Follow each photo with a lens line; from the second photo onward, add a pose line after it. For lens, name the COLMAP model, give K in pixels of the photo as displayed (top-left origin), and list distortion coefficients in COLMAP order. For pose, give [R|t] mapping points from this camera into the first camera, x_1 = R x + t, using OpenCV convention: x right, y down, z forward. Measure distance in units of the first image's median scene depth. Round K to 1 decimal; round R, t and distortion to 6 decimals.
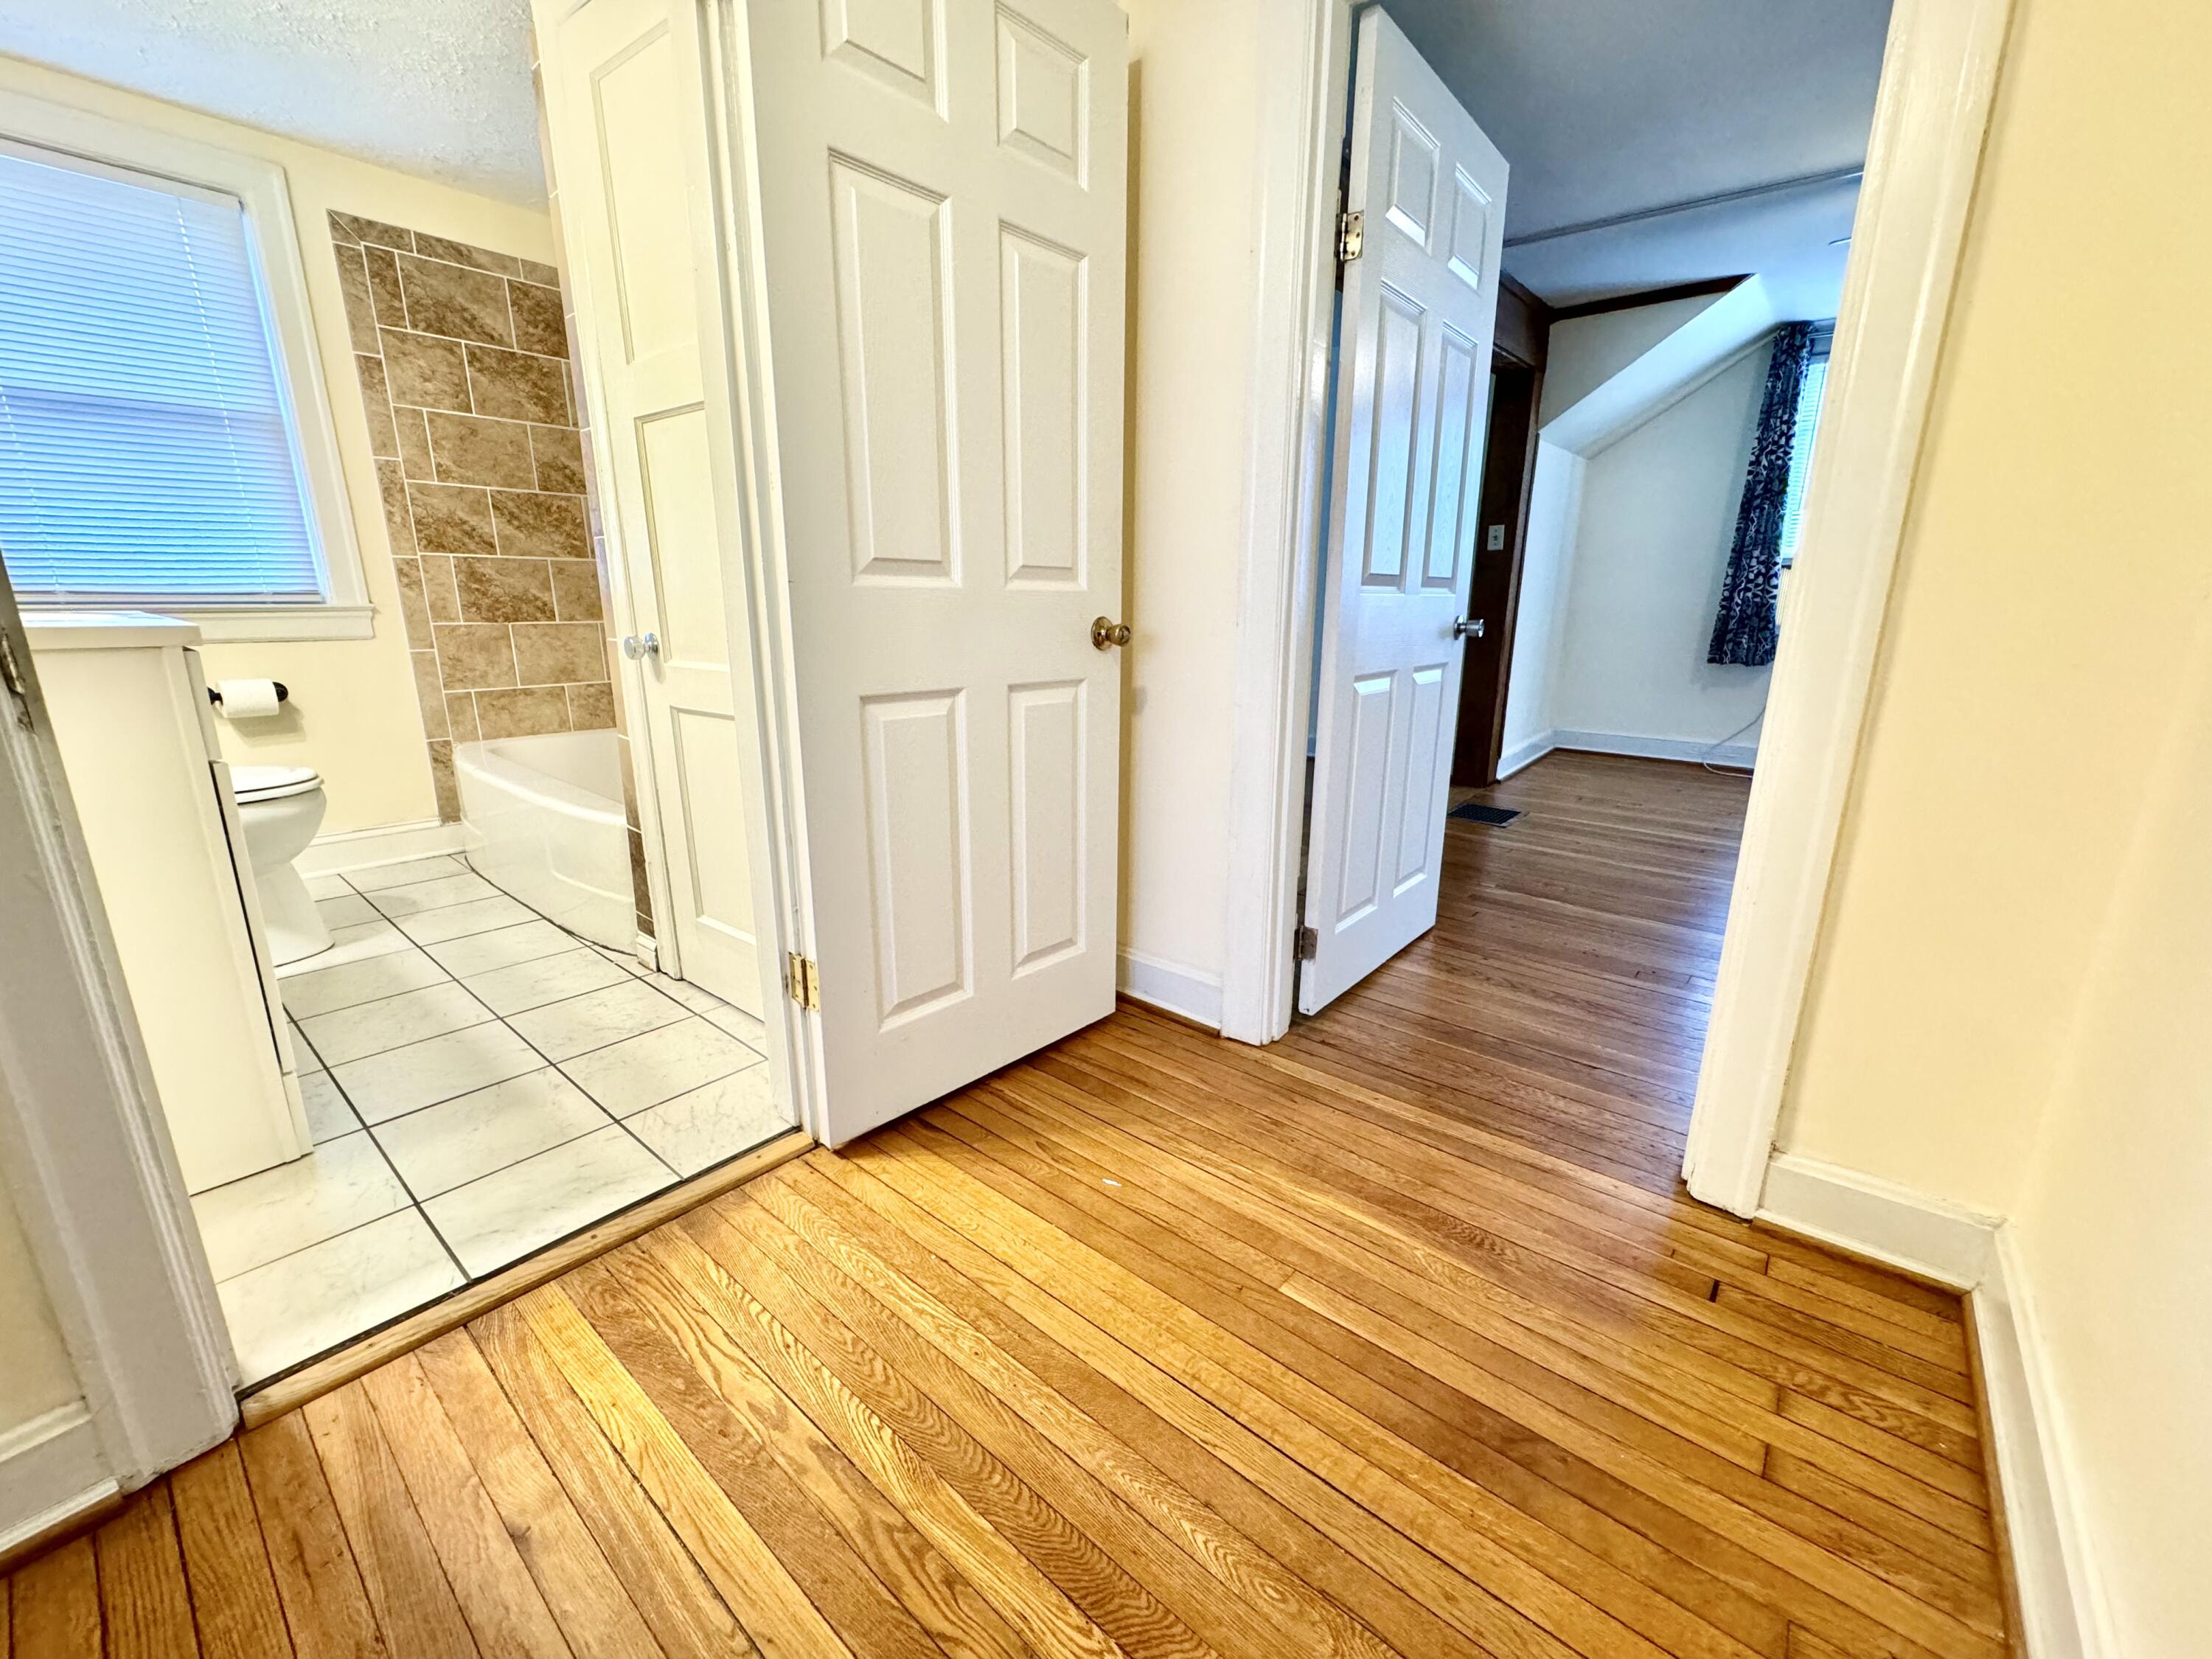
lens RADIAL K [[882.7, 0, 1100.6], [0, 882.7, 826.9], [0, 0, 1]] dist [-0.003797, 0.000406]
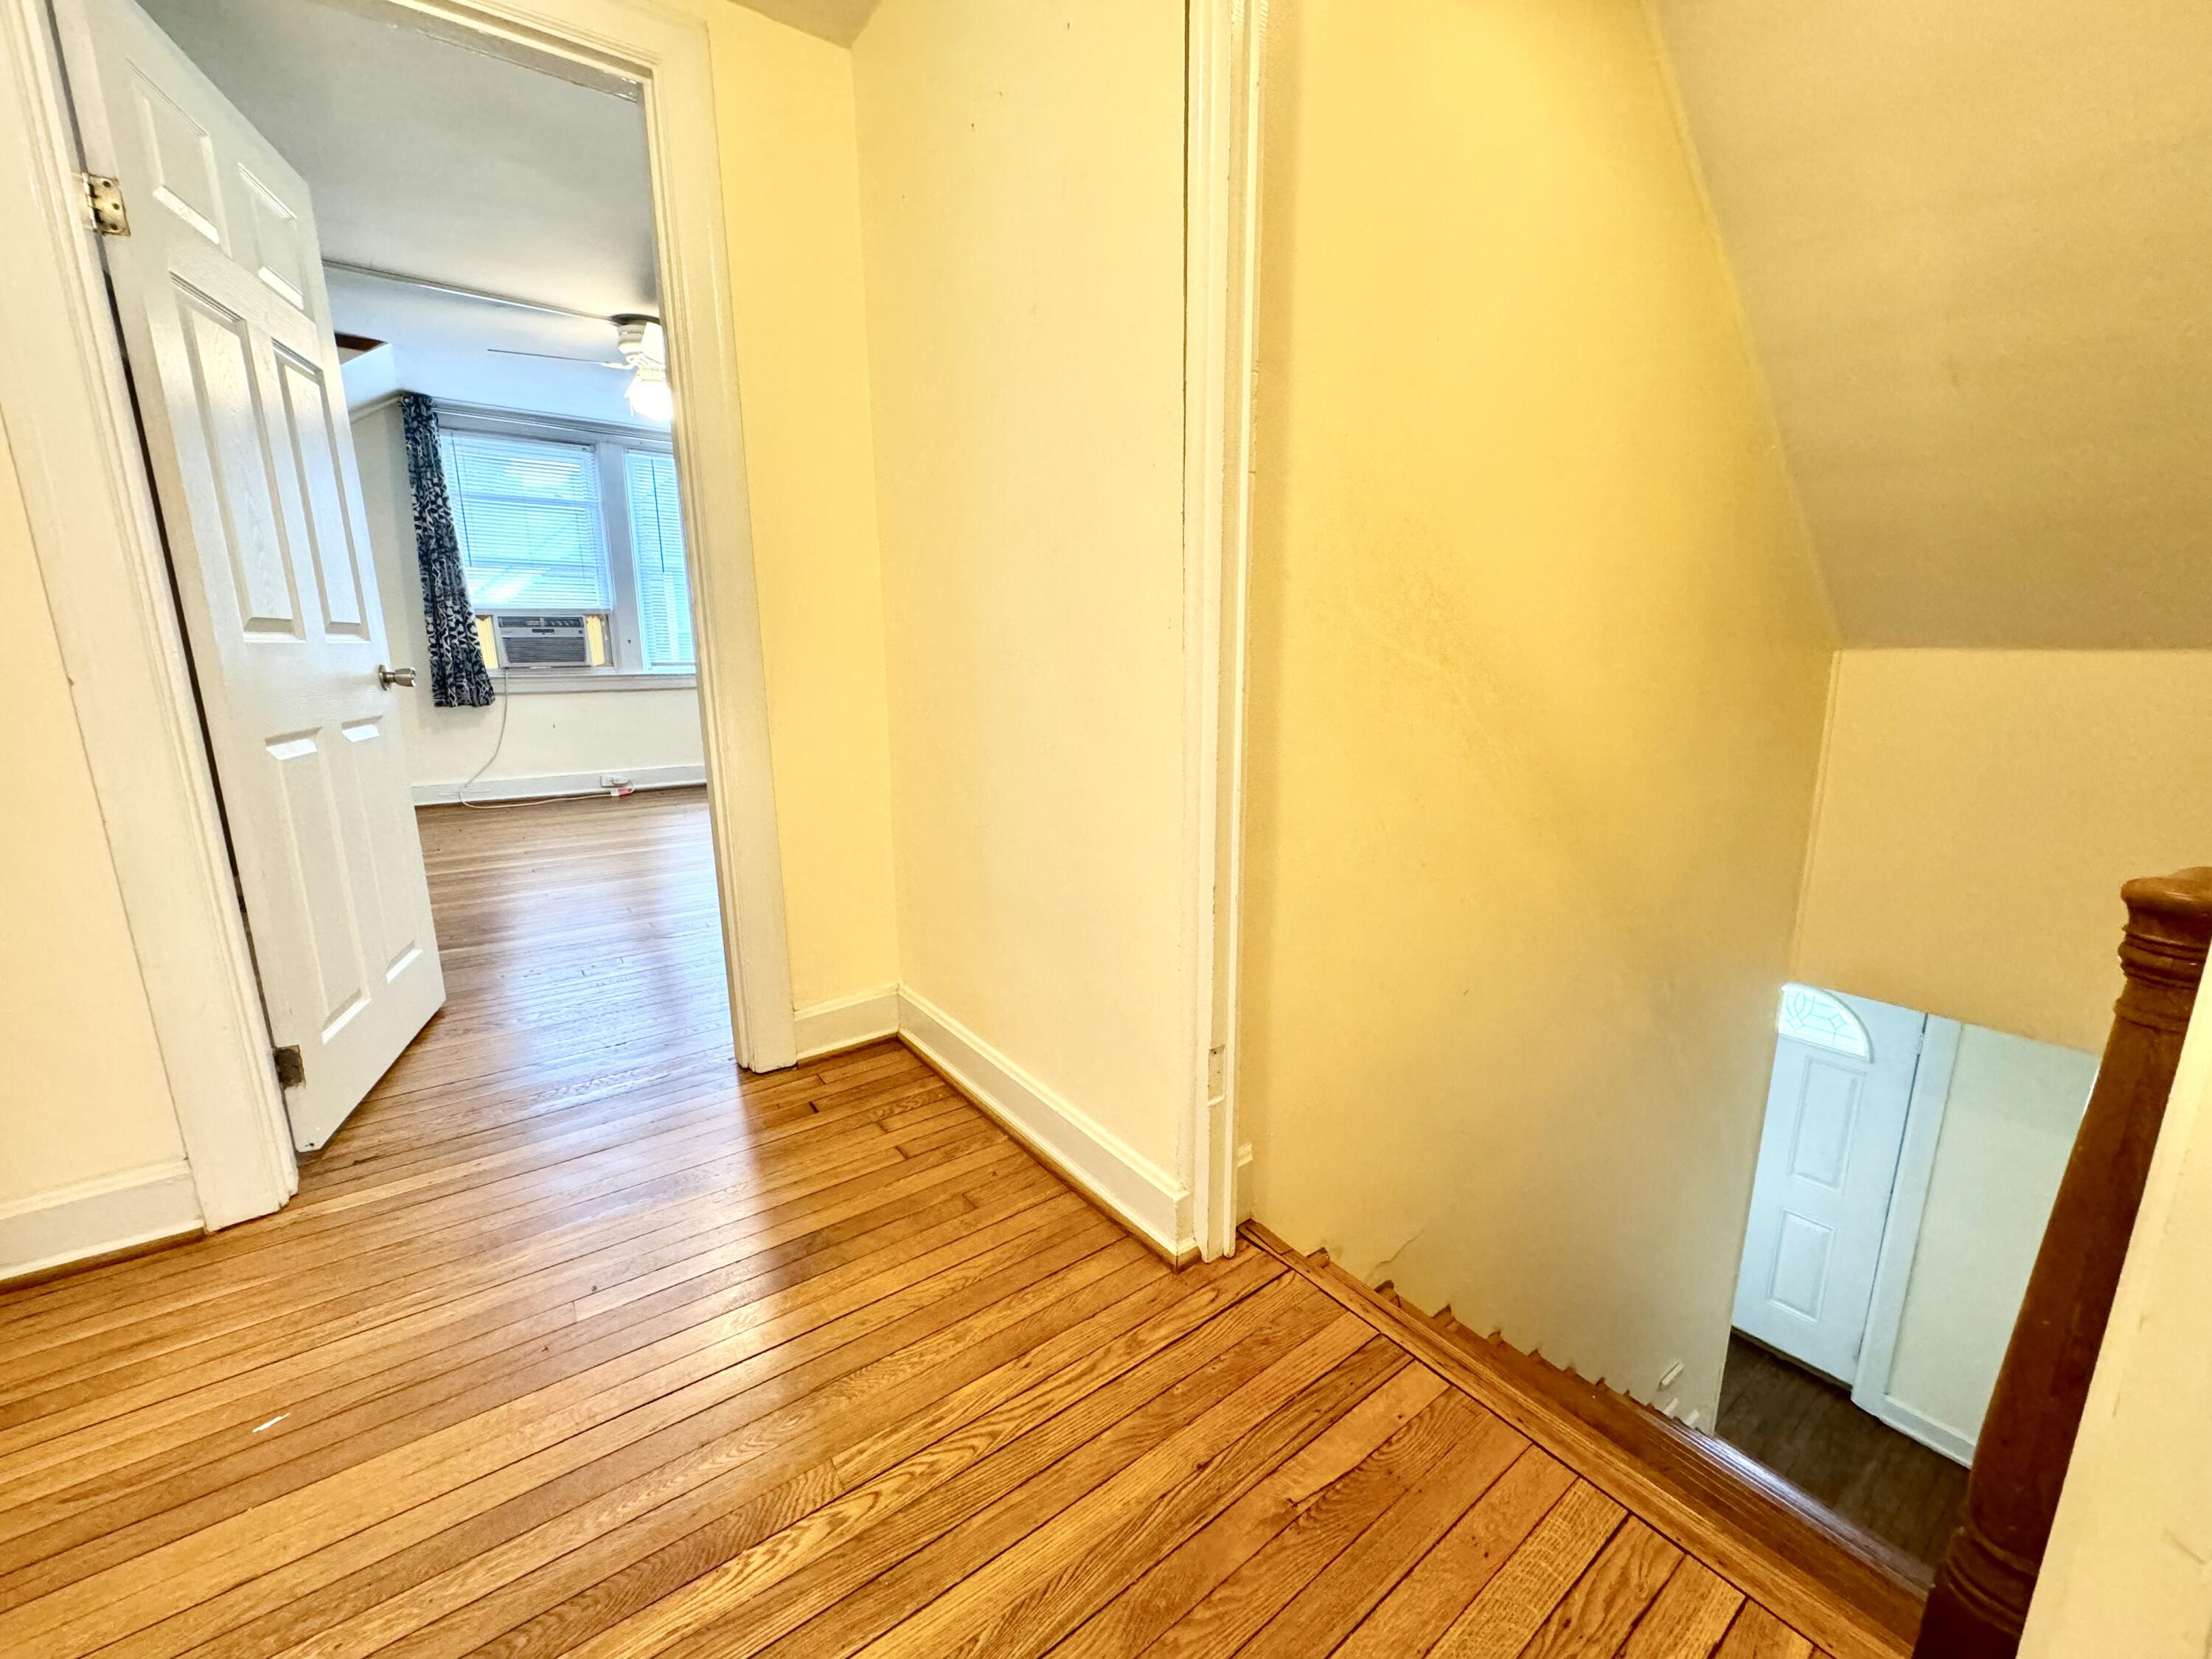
lens RADIAL K [[882.7, 0, 1091.2], [0, 882.7, 832.4], [0, 0, 1]] dist [-0.003797, 0.000406]
pose [[0.249237, -0.206200, 0.946236, -0.446472], [0.247299, 0.958228, 0.143675, -0.012666], [-0.936335, 0.198194, 0.289819, 0.036872]]
